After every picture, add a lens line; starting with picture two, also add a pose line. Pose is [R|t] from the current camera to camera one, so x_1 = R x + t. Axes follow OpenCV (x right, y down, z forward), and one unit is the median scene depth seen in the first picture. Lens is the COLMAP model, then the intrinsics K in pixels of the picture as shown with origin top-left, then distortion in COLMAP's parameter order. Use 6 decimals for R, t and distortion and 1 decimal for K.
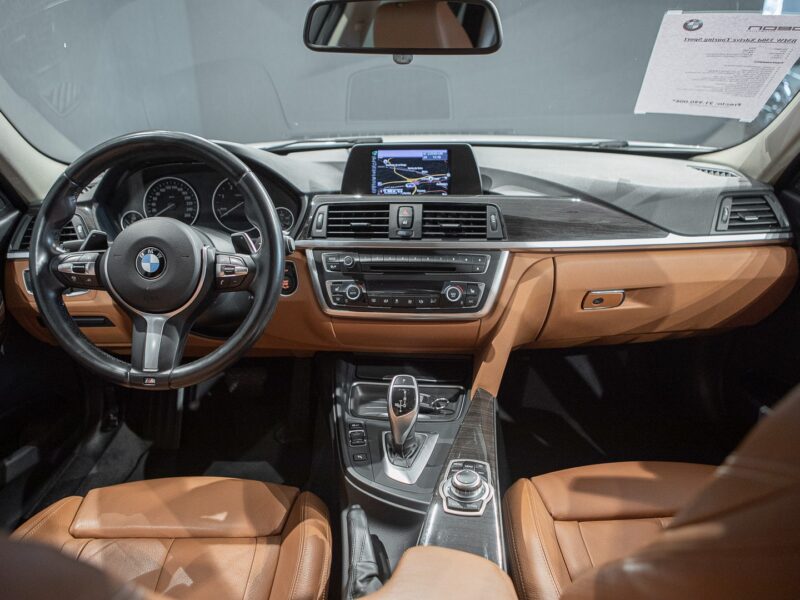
lens RADIAL K [[606.1, 0, 401.7], [0, 606.1, 300.5], [0, 0, 1]] dist [-0.100892, 0.060903]
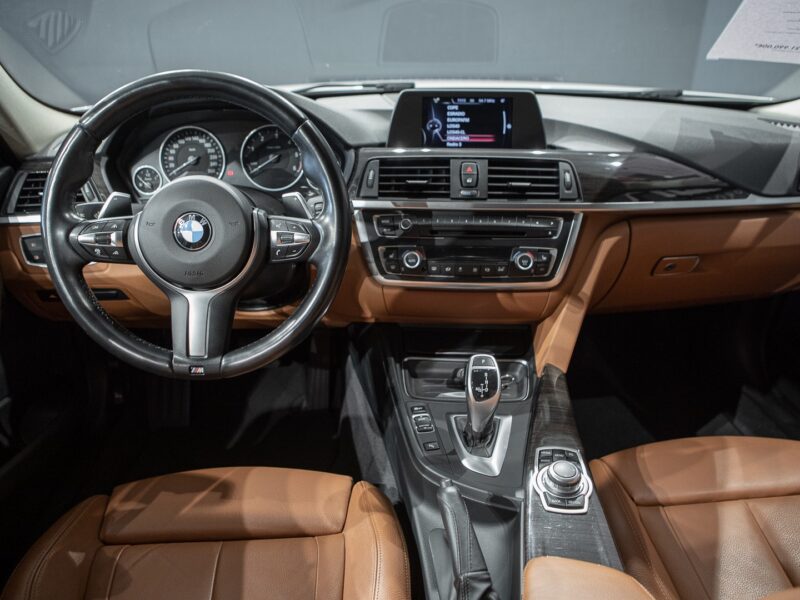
lens RADIAL K [[606.1, 0, 404.0], [0, 606.1, 296.9], [0, 0, 1]] dist [-0.100892, 0.060903]
pose [[0.997991, -0.011485, 0.062303, -0.145145], [0.006409, 0.996687, 0.081074, -0.030913], [-0.063028, -0.080512, 0.994759, 0.111075]]
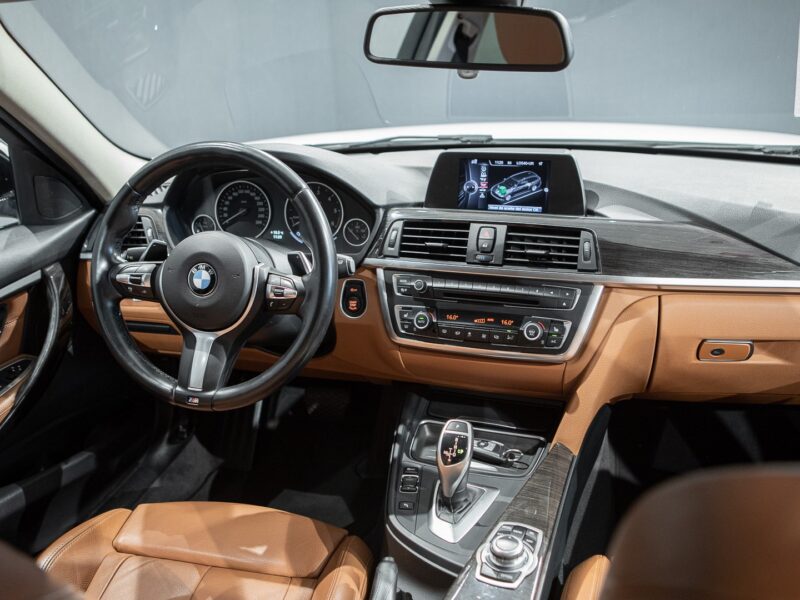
lens RADIAL K [[768.8, 0, 403.6], [0, 768.8, 297.3], [0, 0, 1]] dist [-0.069002, 0.000000]
pose [[0.969824, 0.067010, -0.234418, 0.155701], [-0.067903, 0.997683, 0.004267, -0.050163], [0.234161, 0.011780, 0.972127, -0.108242]]
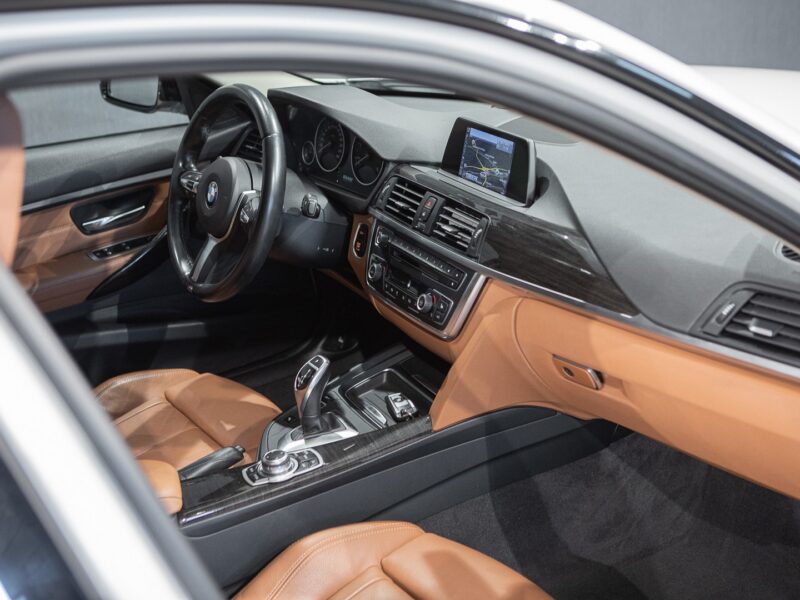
lens RADIAL K [[1144.0, 0, 399.6], [0, 1144.0, 303.9], [0, 0, 1]] dist [0.048245, 0.000000]
pose [[0.558917, 0.294959, -0.774991, 1.357960], [-0.248129, 0.951266, 0.183100, -0.305100], [0.791229, 0.089960, 0.604867, -0.068288]]
